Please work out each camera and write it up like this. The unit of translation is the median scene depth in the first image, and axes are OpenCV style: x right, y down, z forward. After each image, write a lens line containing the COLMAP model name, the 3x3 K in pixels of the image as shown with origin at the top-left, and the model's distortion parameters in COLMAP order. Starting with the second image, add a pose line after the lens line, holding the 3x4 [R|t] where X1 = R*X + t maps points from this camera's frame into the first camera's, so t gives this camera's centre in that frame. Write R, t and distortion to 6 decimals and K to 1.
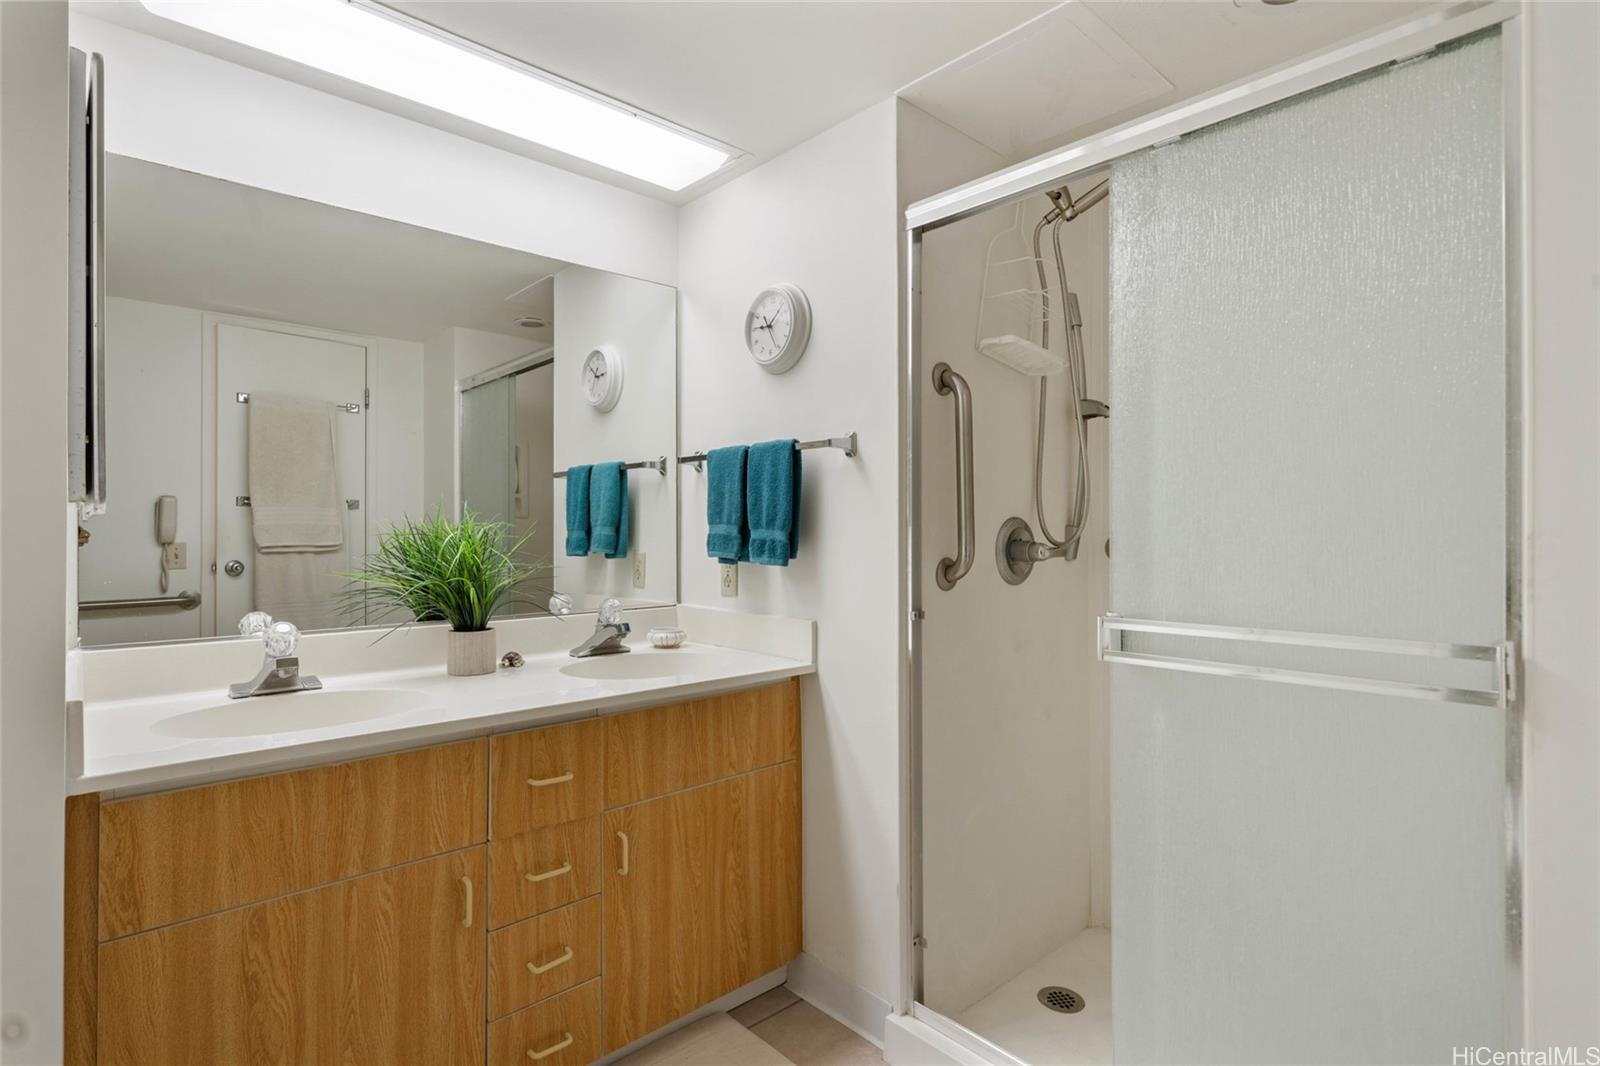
lens RADIAL K [[825.2, 0, 800.2], [0, 825.2, 522.3], [0, 0, 1]] dist [0.010892, 0.001225]
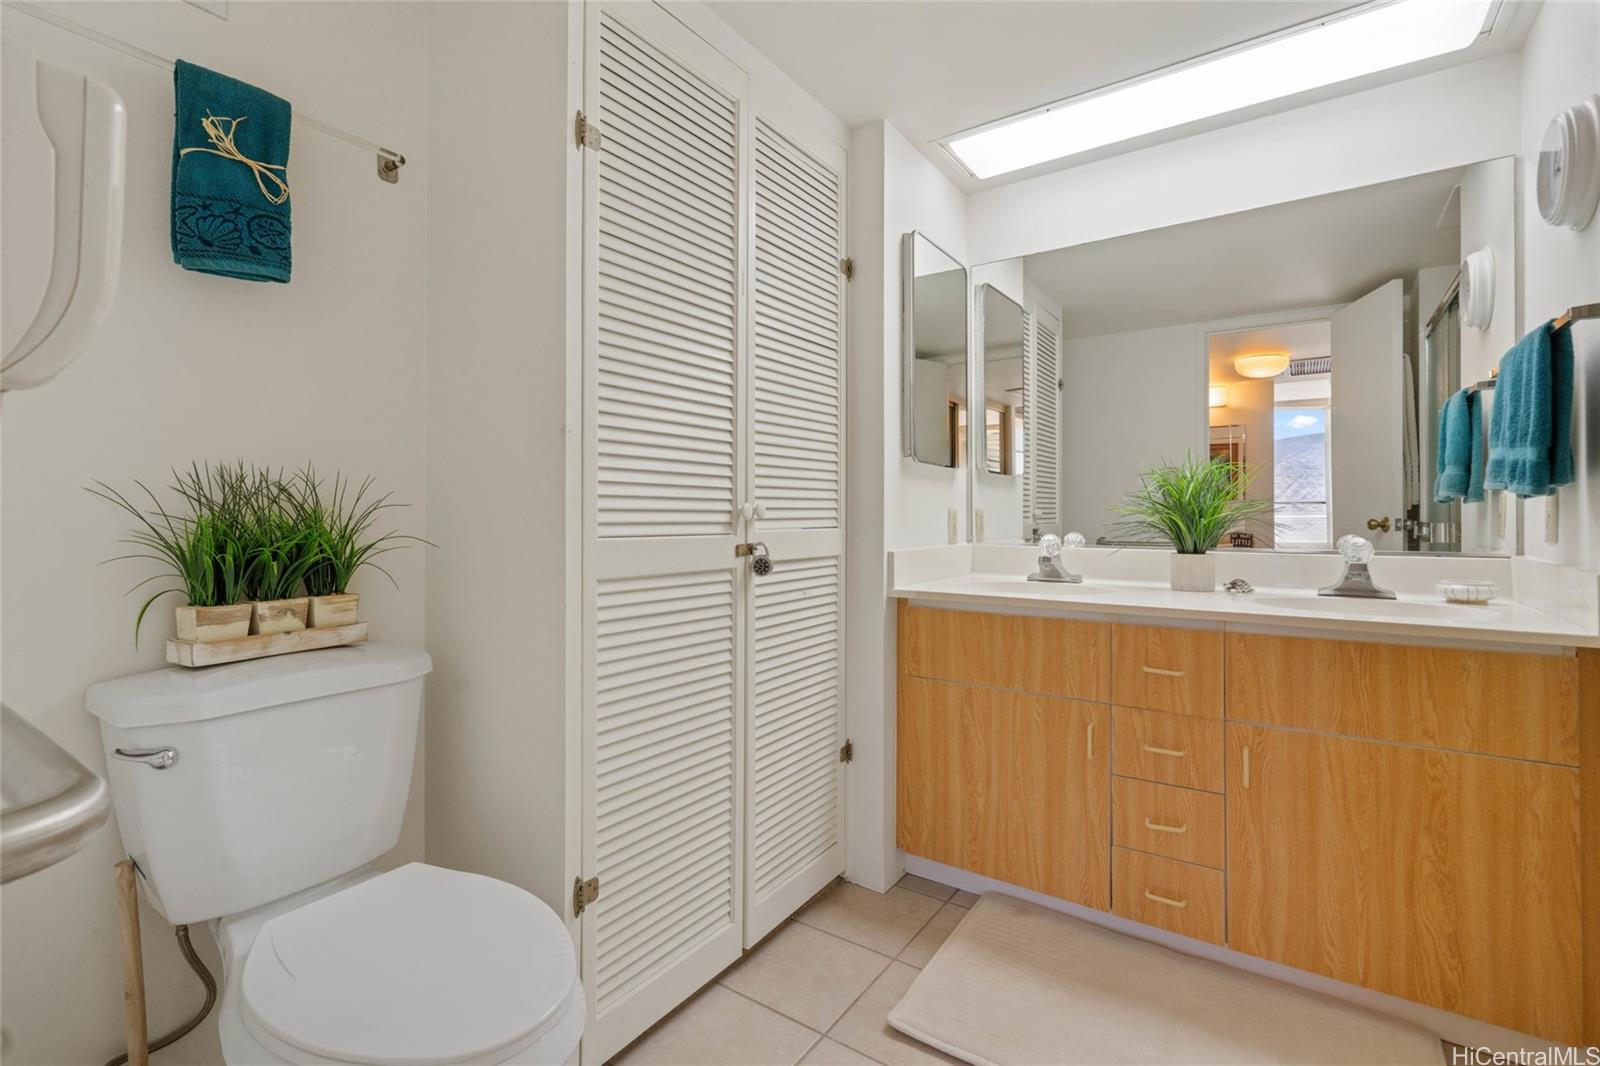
lens RADIAL K [[746.1, 0, 805.8], [0, 746.1, 515.1], [0, 0, 1]] dist [-0.004566, 0.001212]
pose [[0.207403, -0.002037, -0.978254, 0.572779], [0.003439, 0.999993, -0.001353, 0.082073], [0.978250, -0.003084, 0.207408, 0.263305]]
